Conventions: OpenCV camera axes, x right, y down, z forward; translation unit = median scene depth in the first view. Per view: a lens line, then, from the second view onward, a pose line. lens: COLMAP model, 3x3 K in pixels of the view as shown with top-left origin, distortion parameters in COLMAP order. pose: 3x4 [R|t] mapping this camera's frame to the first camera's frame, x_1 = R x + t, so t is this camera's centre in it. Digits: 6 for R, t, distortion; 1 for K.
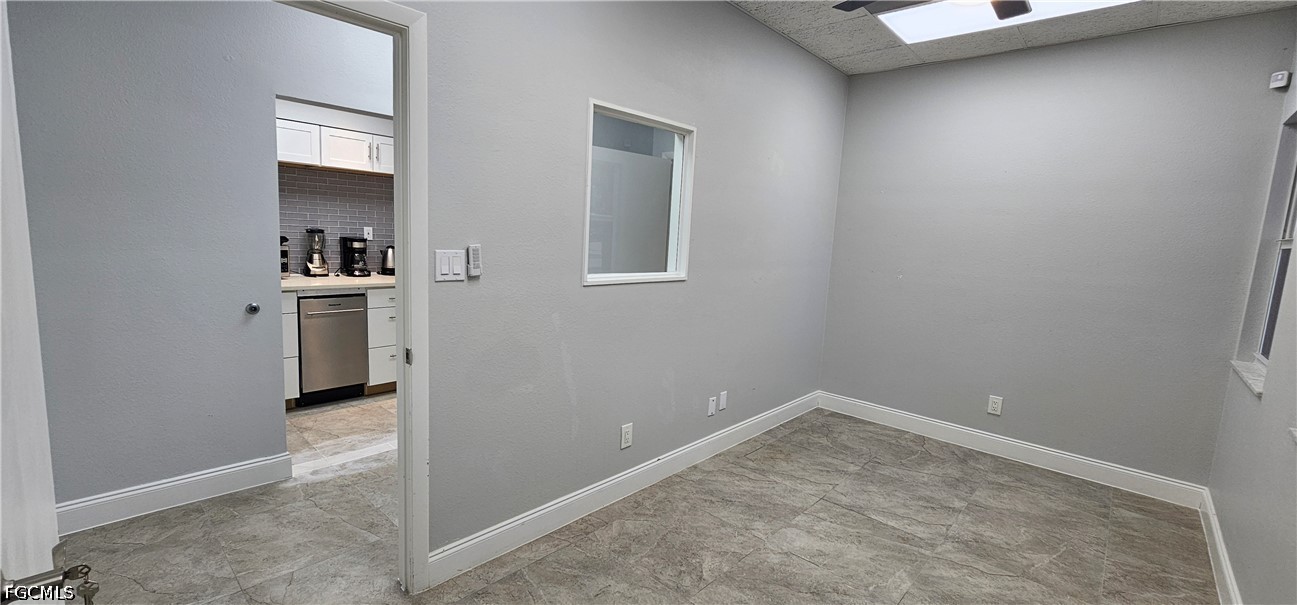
lens RADIAL K [[531.5, 0, 649.6], [0, 531.5, 299.2], [0, 0, 1]] dist [-0.005754, 0.002431]
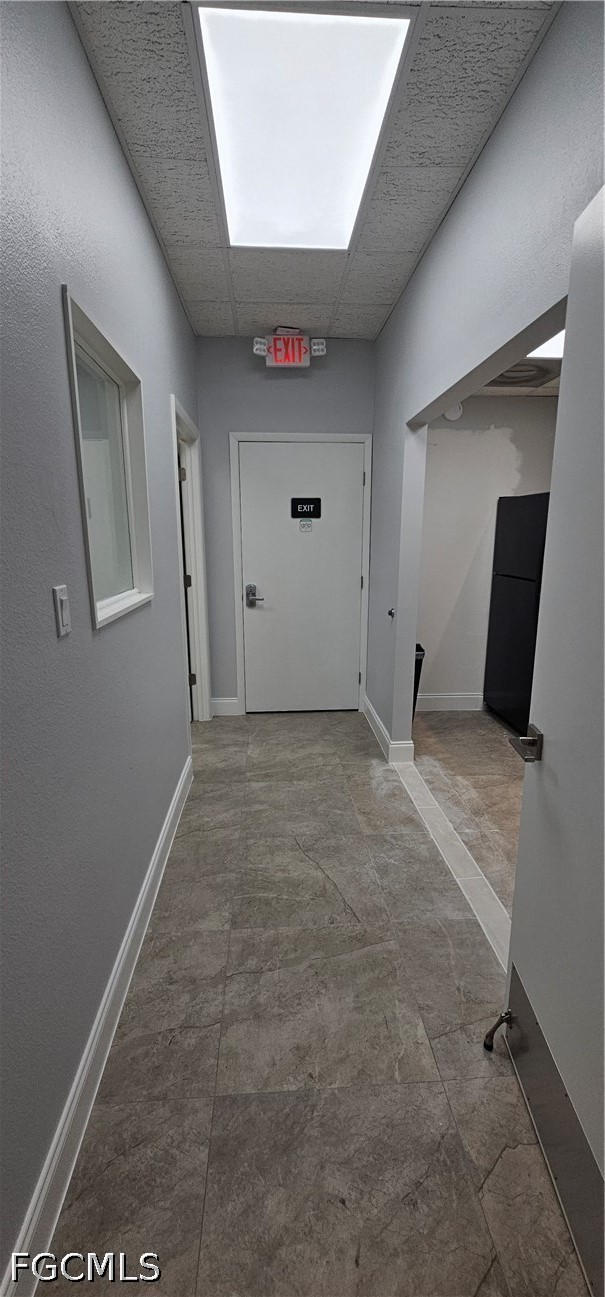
lens RADIAL K [[531.5, 0, 305.2], [0, 531.5, 653.6], [0, 0, 1]] dist [-0.005754, 0.002431]
pose [[-0.692013, 0.110813, -0.713329, 0.215779], [-0.124494, 0.955023, 0.269133, -0.155006], [0.711069, 0.275049, -0.647093, 1.305823]]
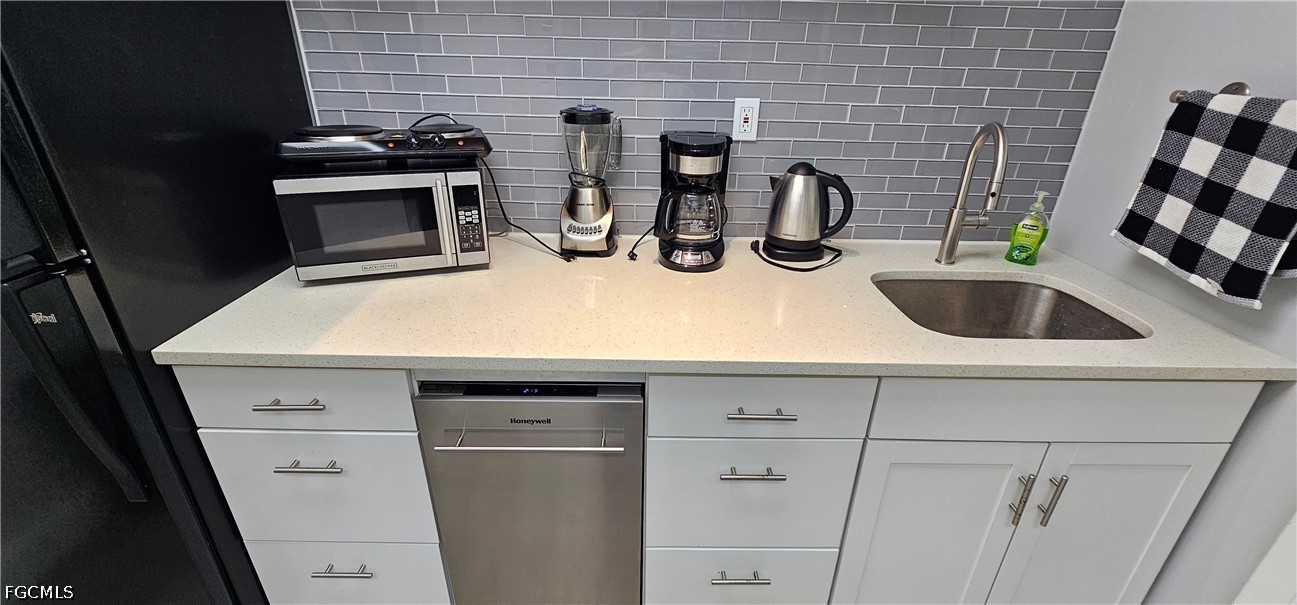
lens RADIAL K [[531.5, 0, 646.6], [0, 531.5, 301.5], [0, 0, 1]] dist [-0.005754, 0.002431]
pose [[0.675999, 0.269907, -0.685694, -0.440258], [-0.078831, 0.951655, 0.296880, -0.150638], [0.732674, -0.146637, 0.664595, 0.995659]]
